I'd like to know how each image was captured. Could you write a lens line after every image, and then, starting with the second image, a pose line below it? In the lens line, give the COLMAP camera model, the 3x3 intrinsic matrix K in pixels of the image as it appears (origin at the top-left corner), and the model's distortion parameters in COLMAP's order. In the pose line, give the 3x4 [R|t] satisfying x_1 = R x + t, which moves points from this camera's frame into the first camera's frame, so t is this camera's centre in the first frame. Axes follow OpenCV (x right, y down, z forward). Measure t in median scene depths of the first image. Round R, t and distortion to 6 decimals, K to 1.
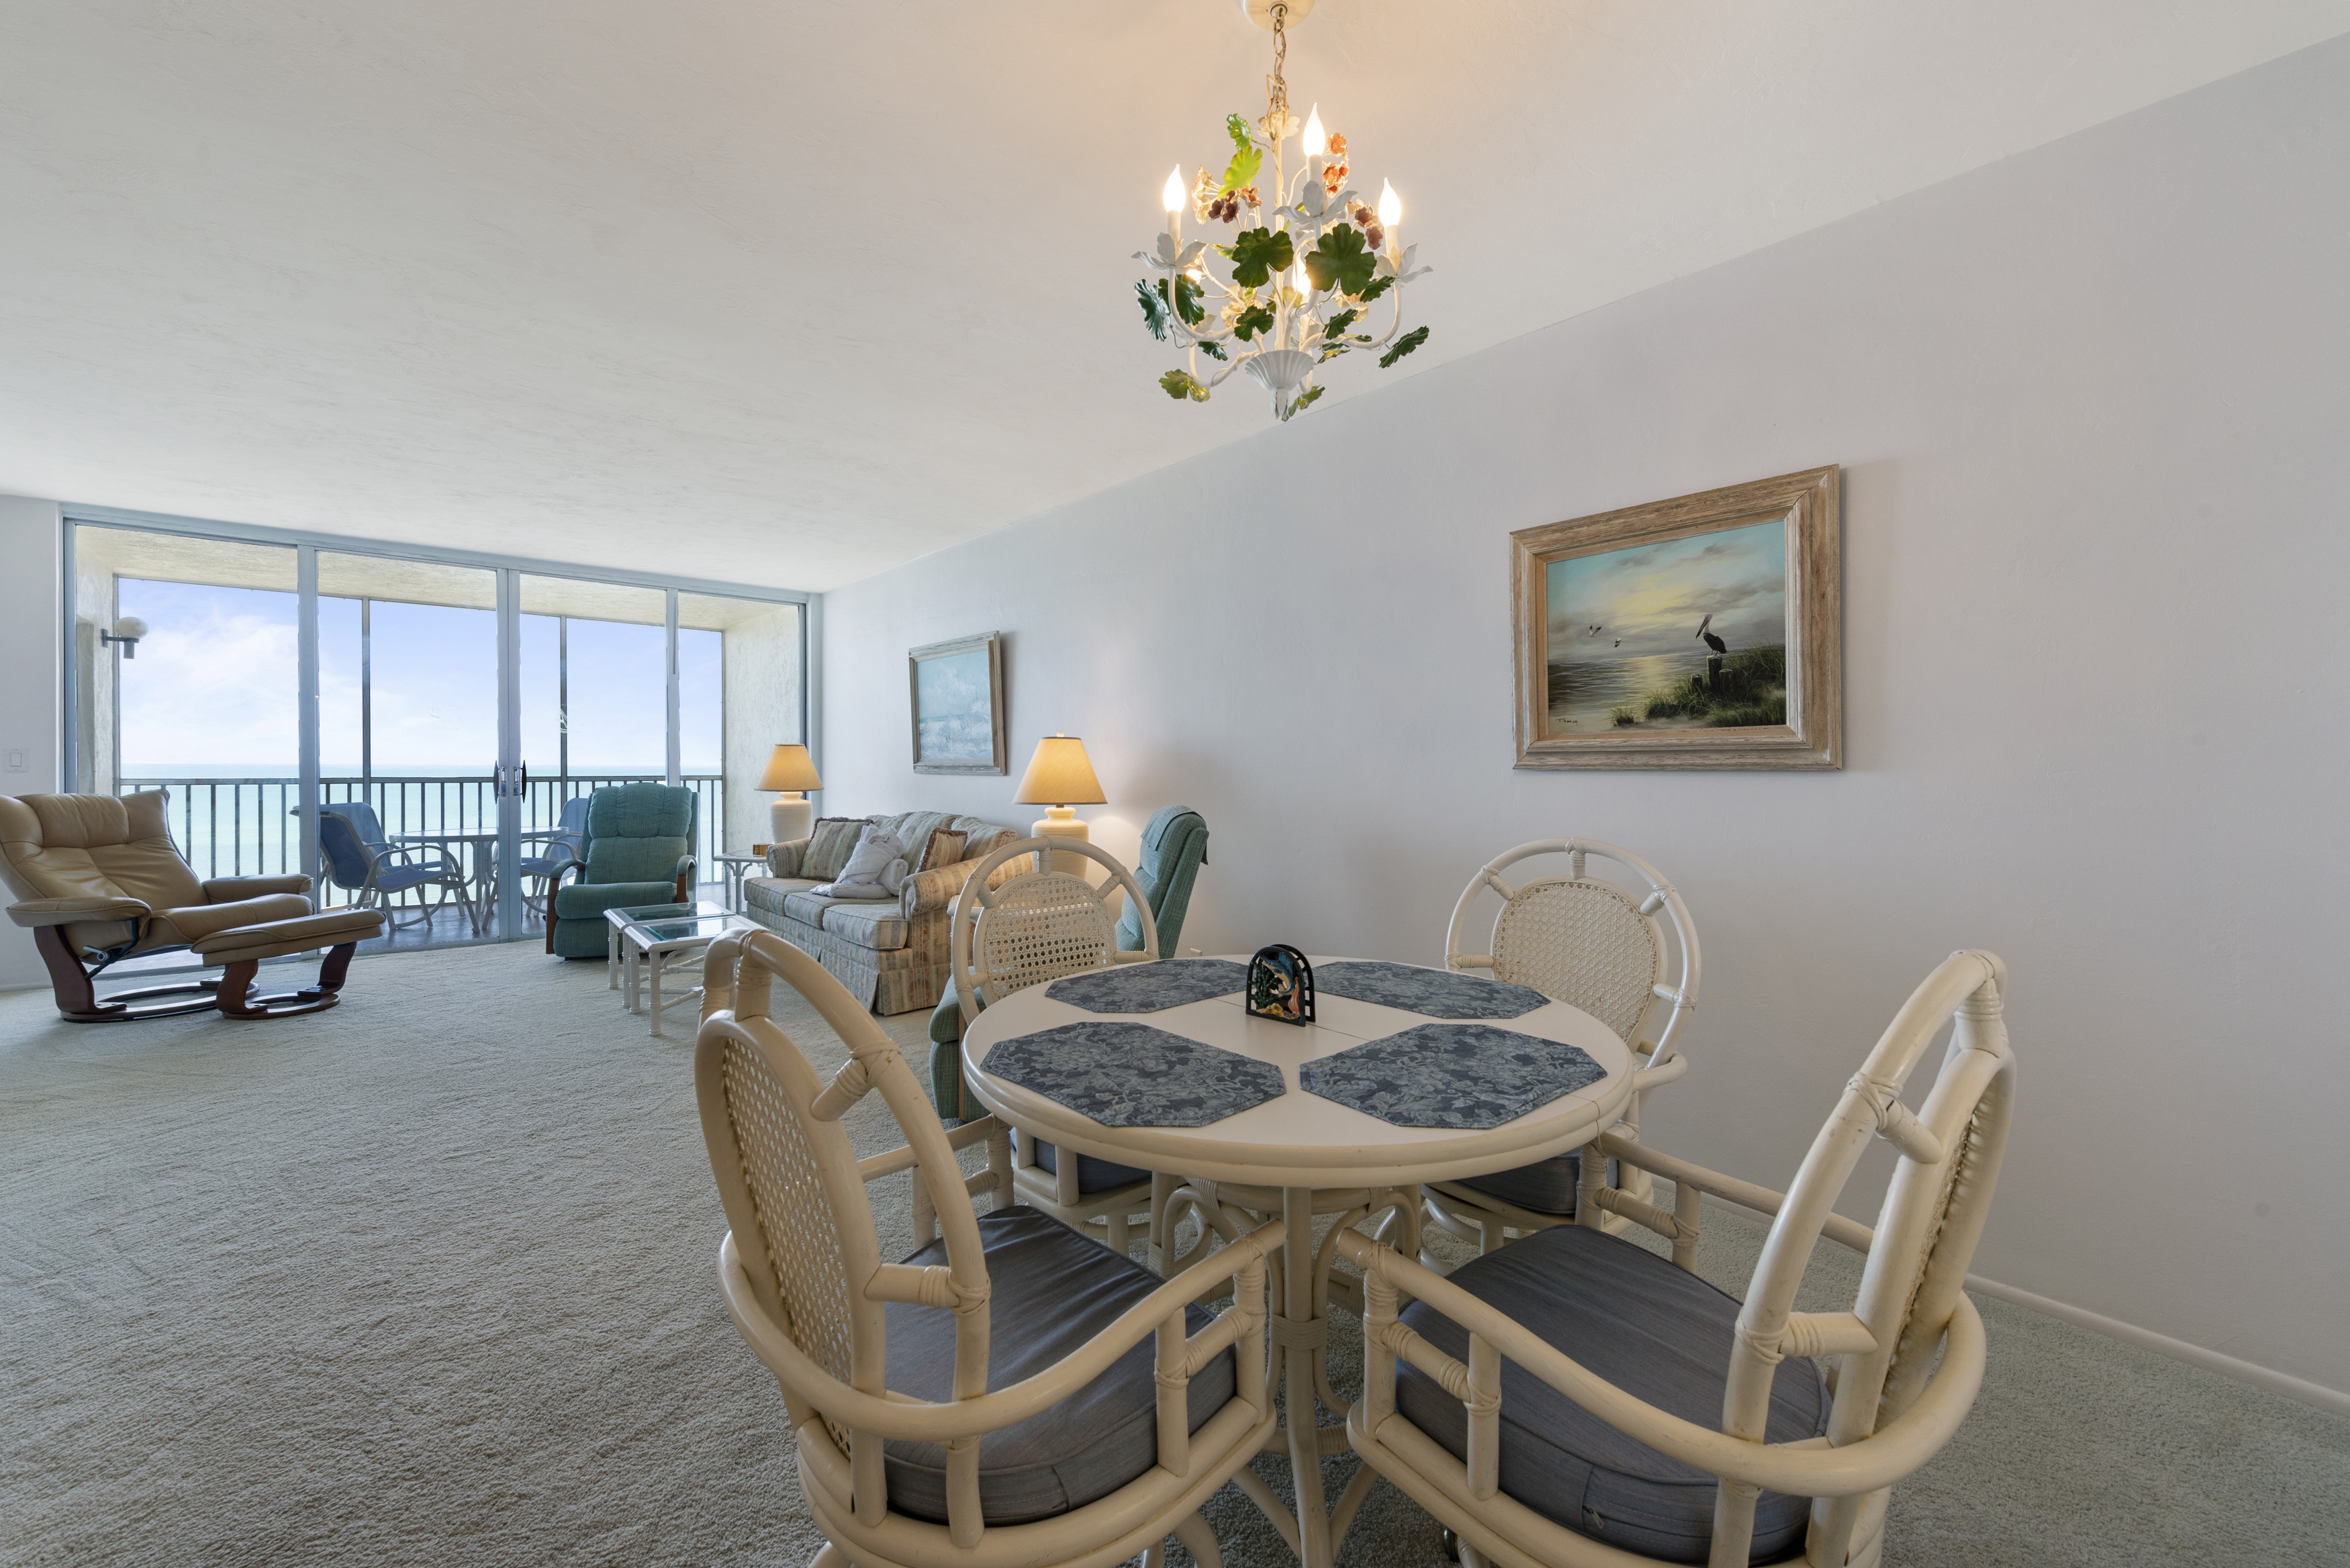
lens RADIAL K [[925.2, 0, 1178.7], [0, 925.2, 805.0], [0, 0, 1]] dist [0.000836, 0.000049]
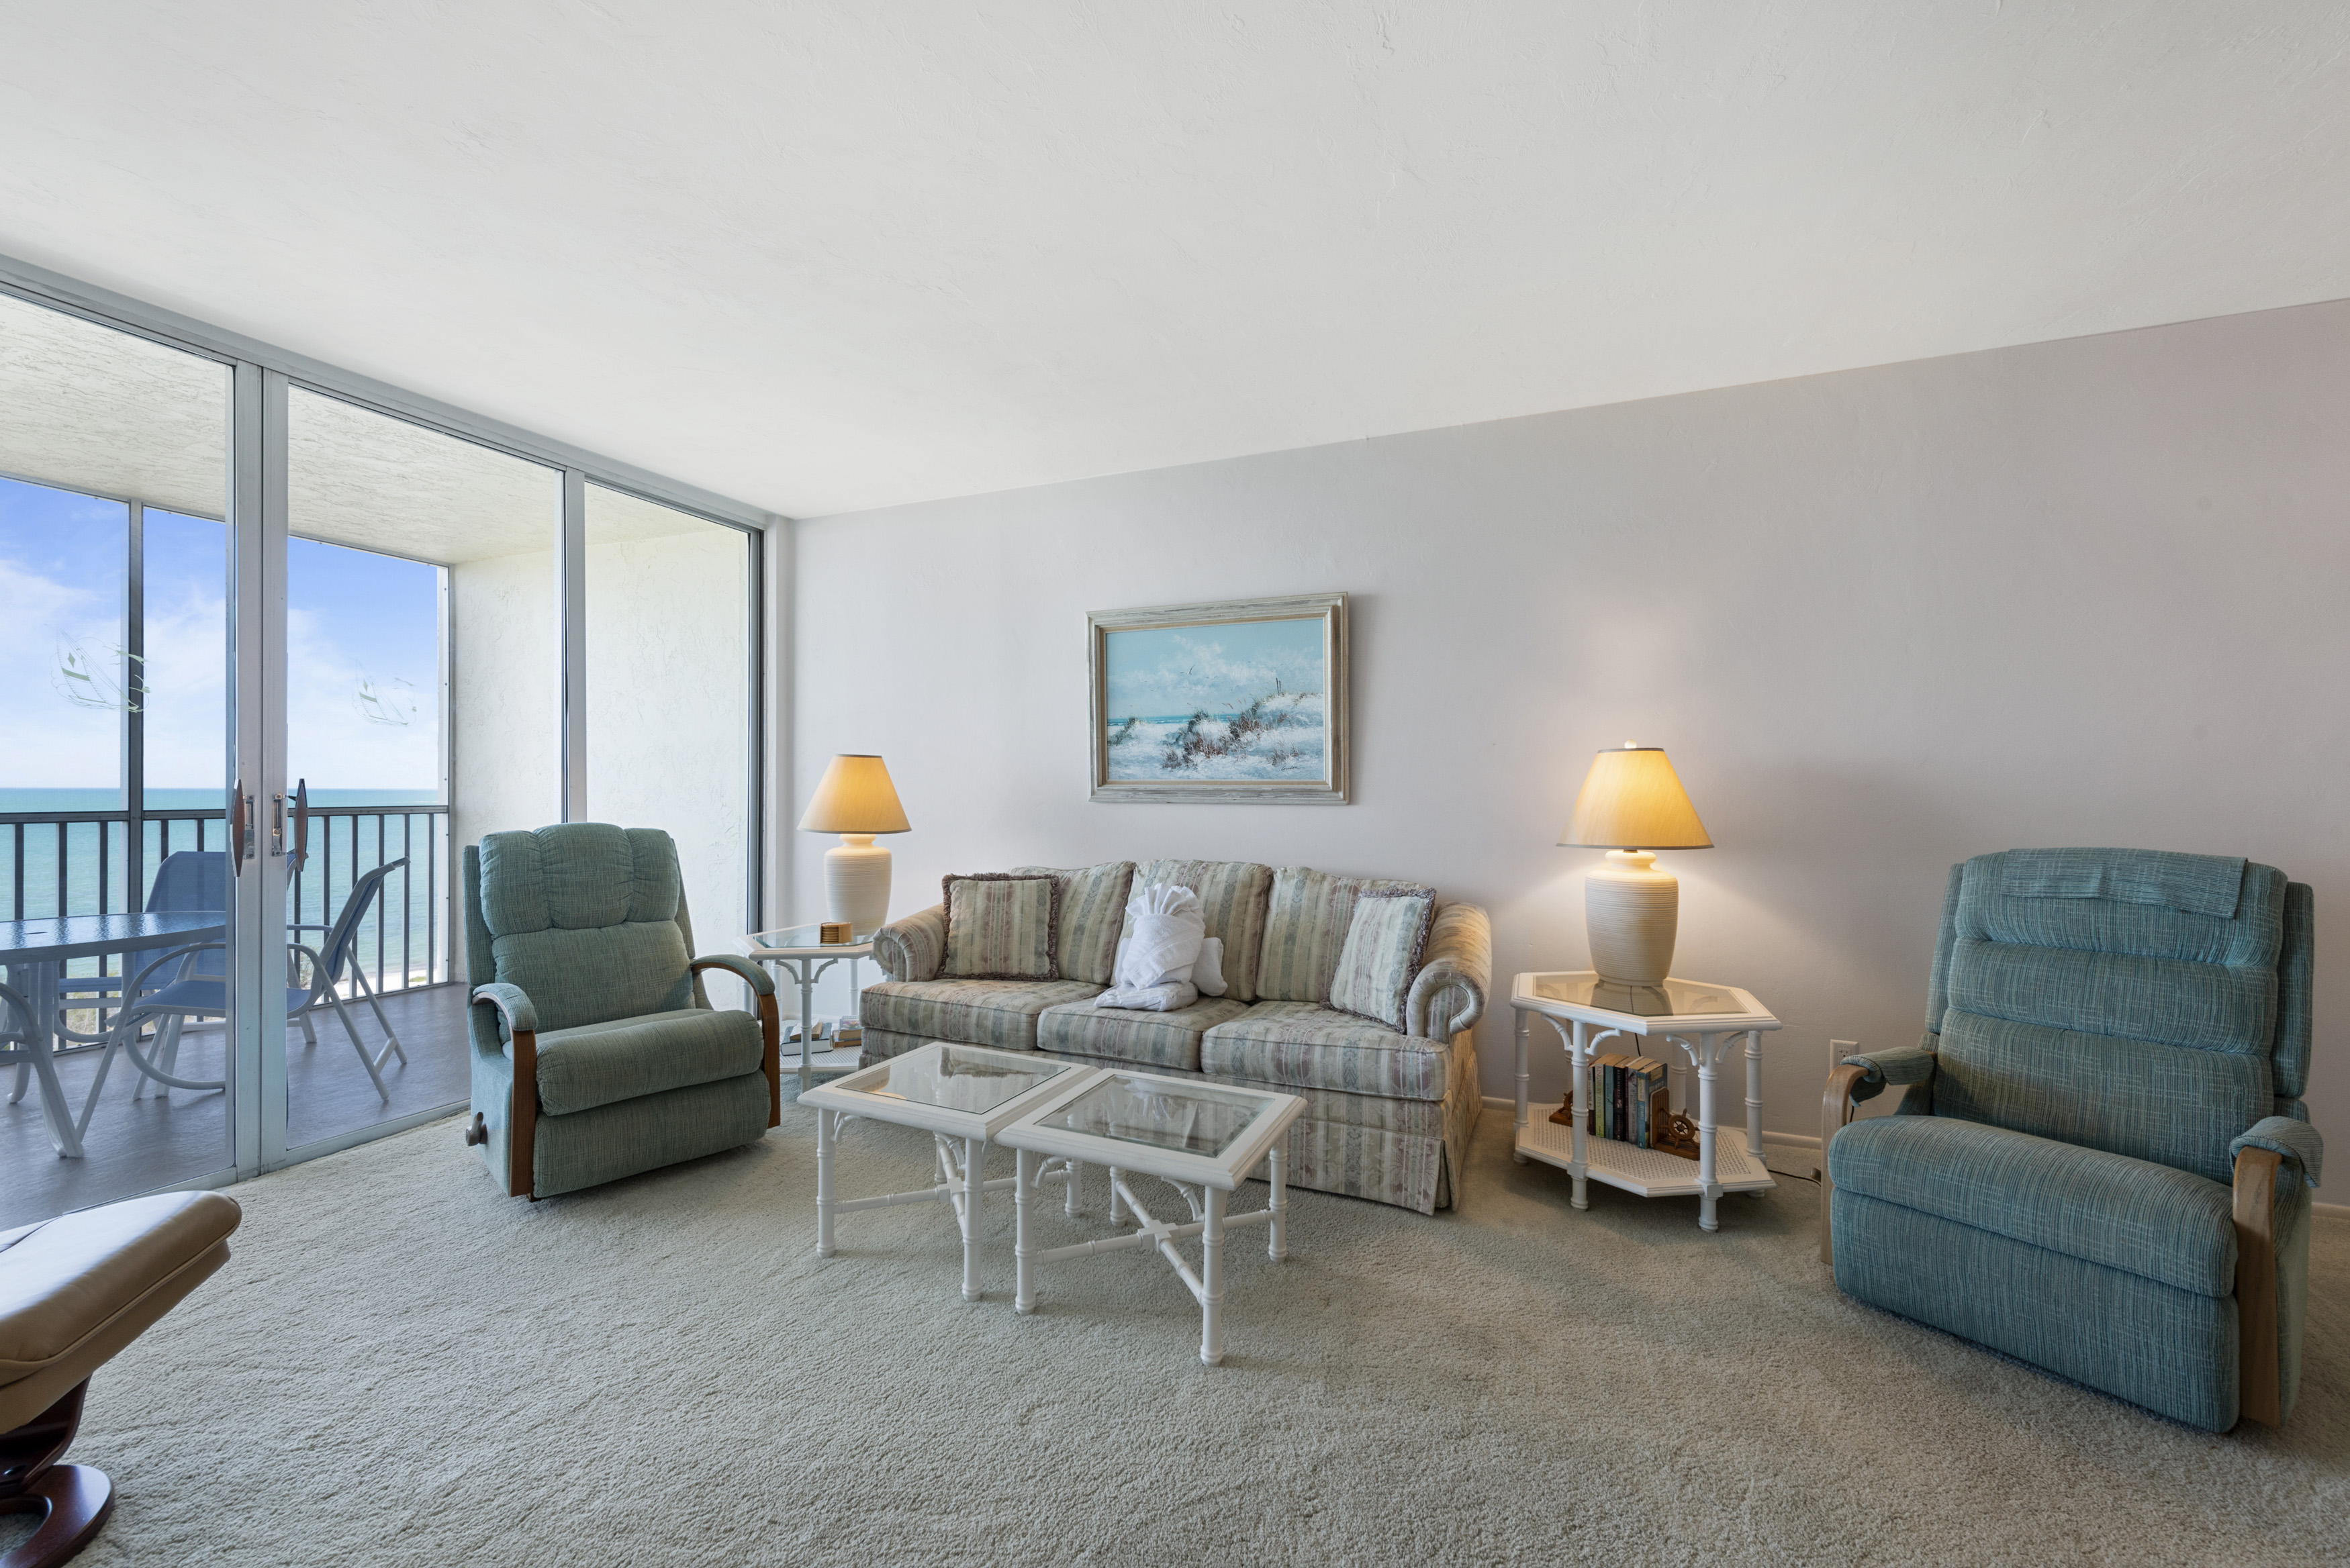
lens RADIAL K [[925.2, 0, 1186.9], [0, 925.2, 797.6], [0, 0, 1]] dist [0.000836, 0.000049]
pose [[0.896225, 0.000559, 0.443599, -0.519813], [0.017272, 0.999197, -0.036156, -0.012761], [-0.443263, 0.040065, 0.895496, 0.386588]]
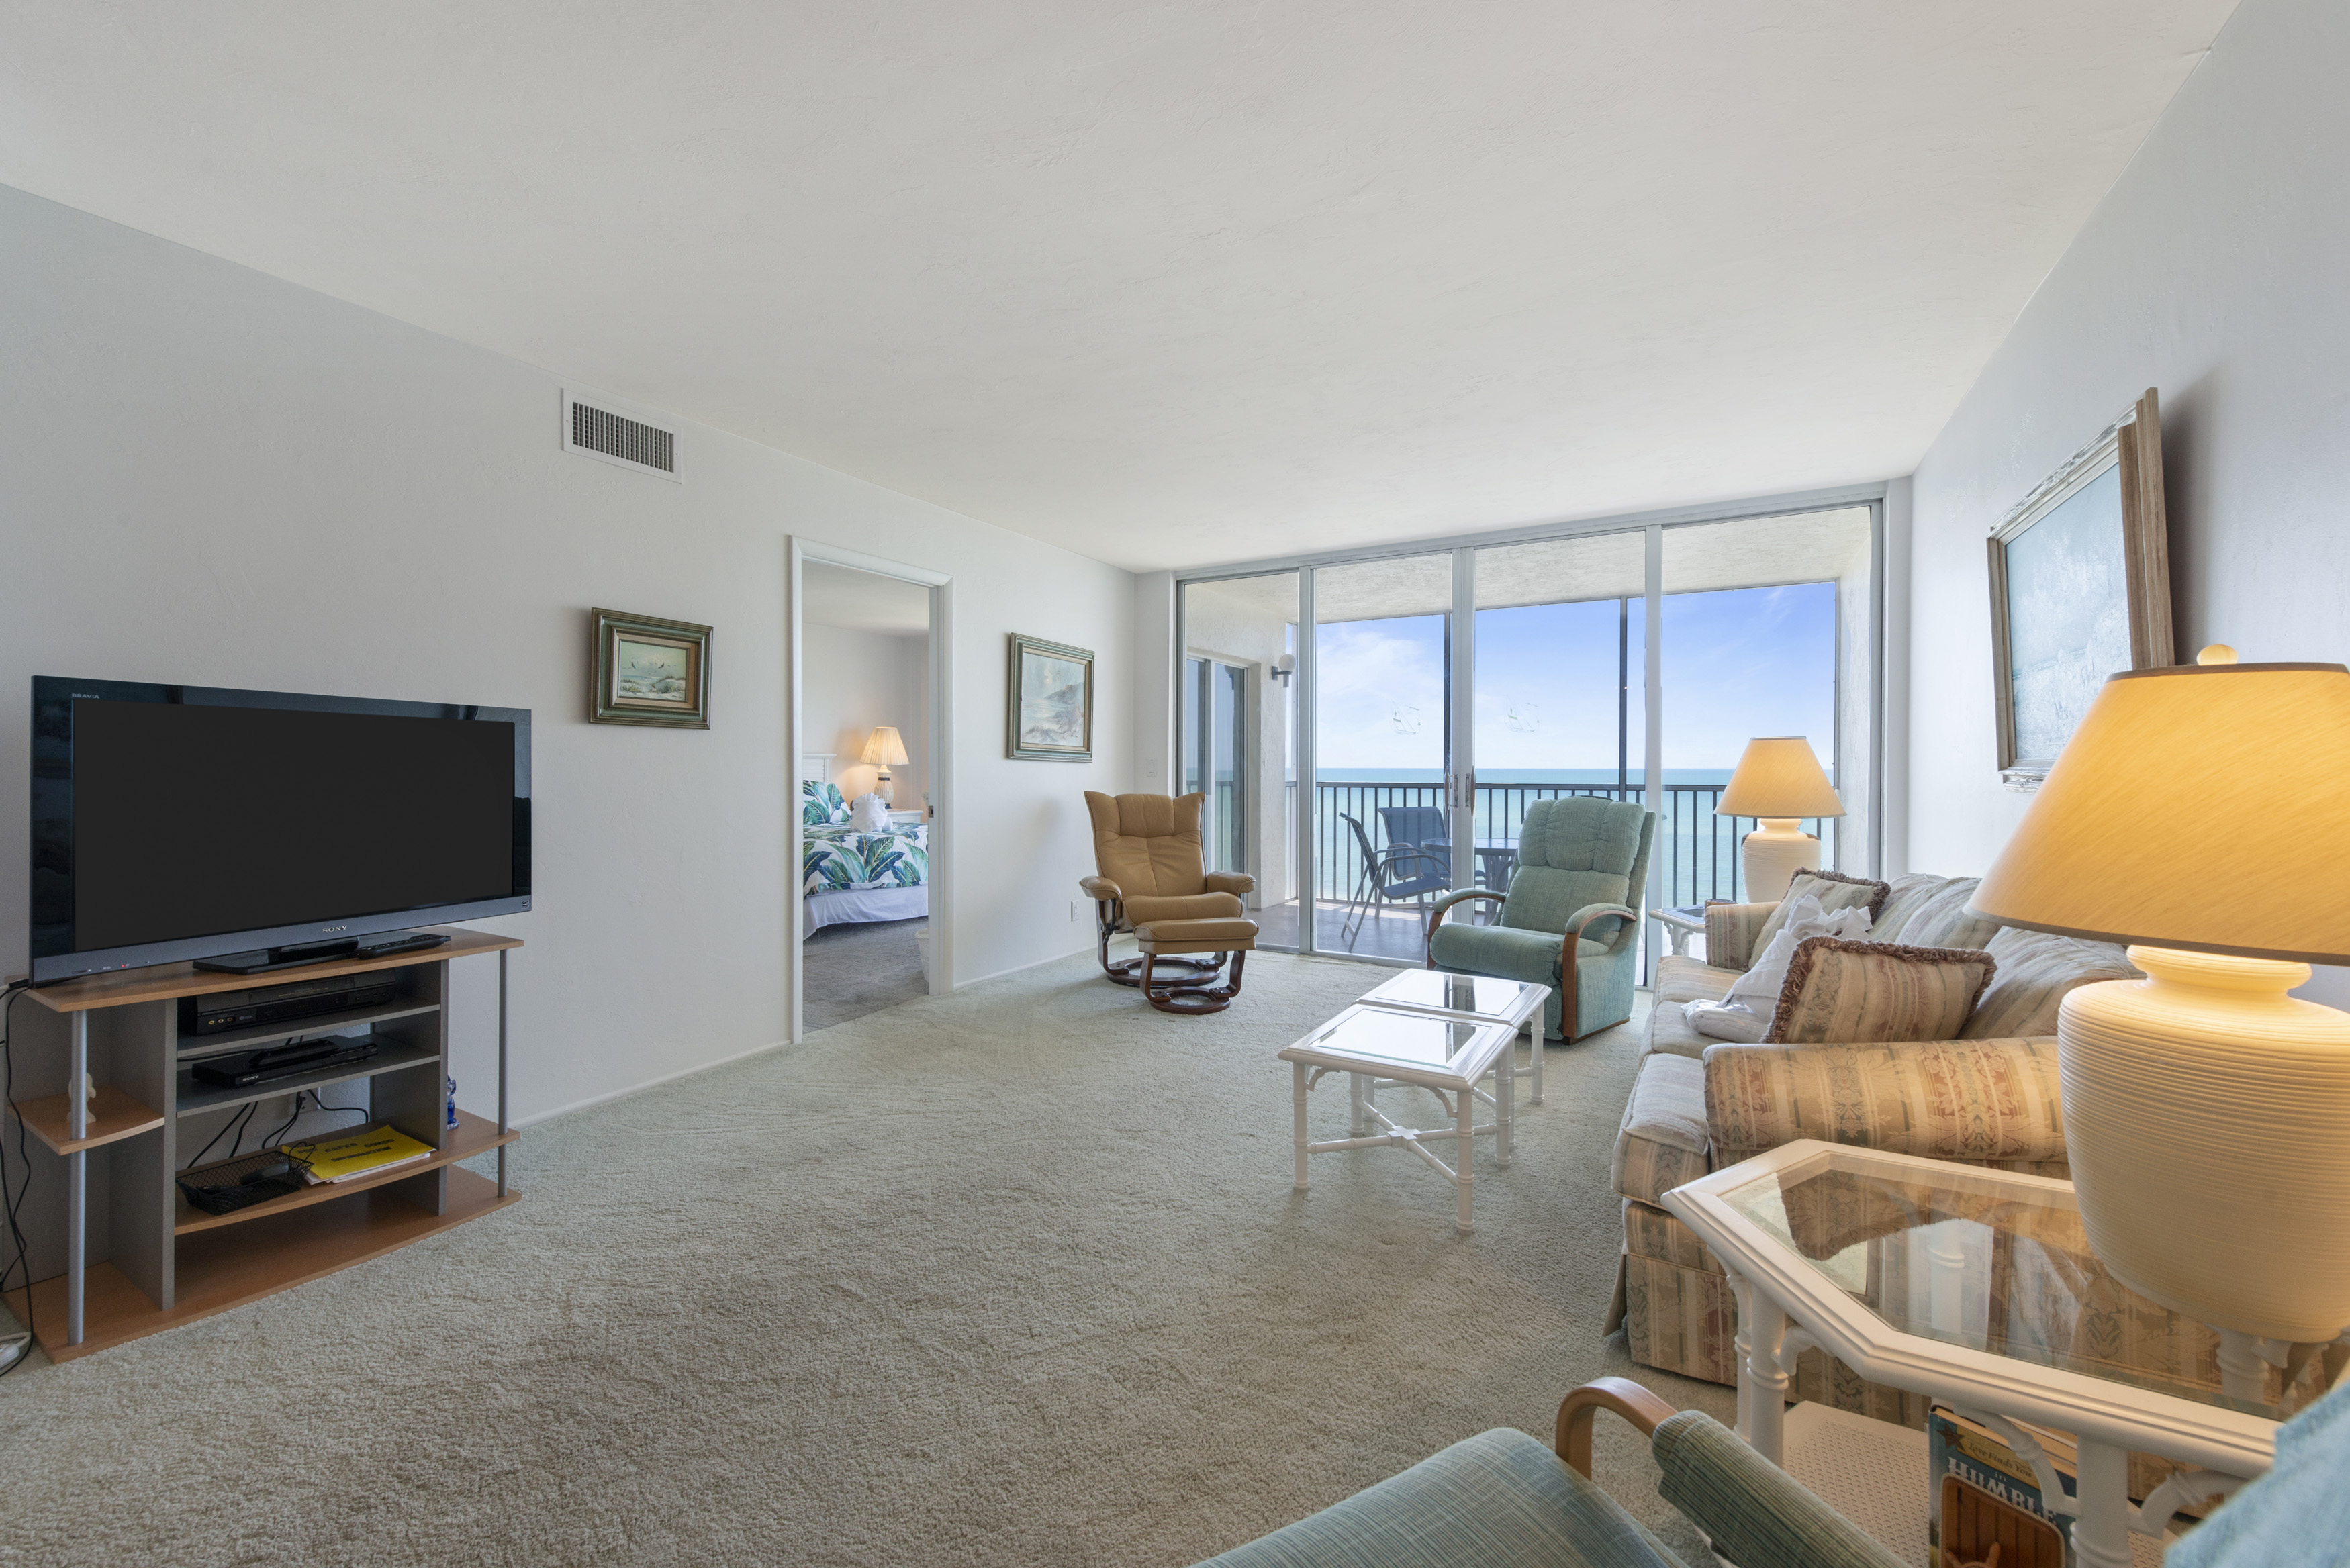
lens RADIAL K [[925.2, 0, 1164.0], [0, 925.2, 769.0], [0, 0, 1]] dist [0.000836, 0.000049]
pose [[0.320965, -0.000604, -0.947091, 0.014070], [-0.038651, 0.999158, -0.013735, -0.022920], [0.946302, 0.041014, 0.320672, 0.464586]]
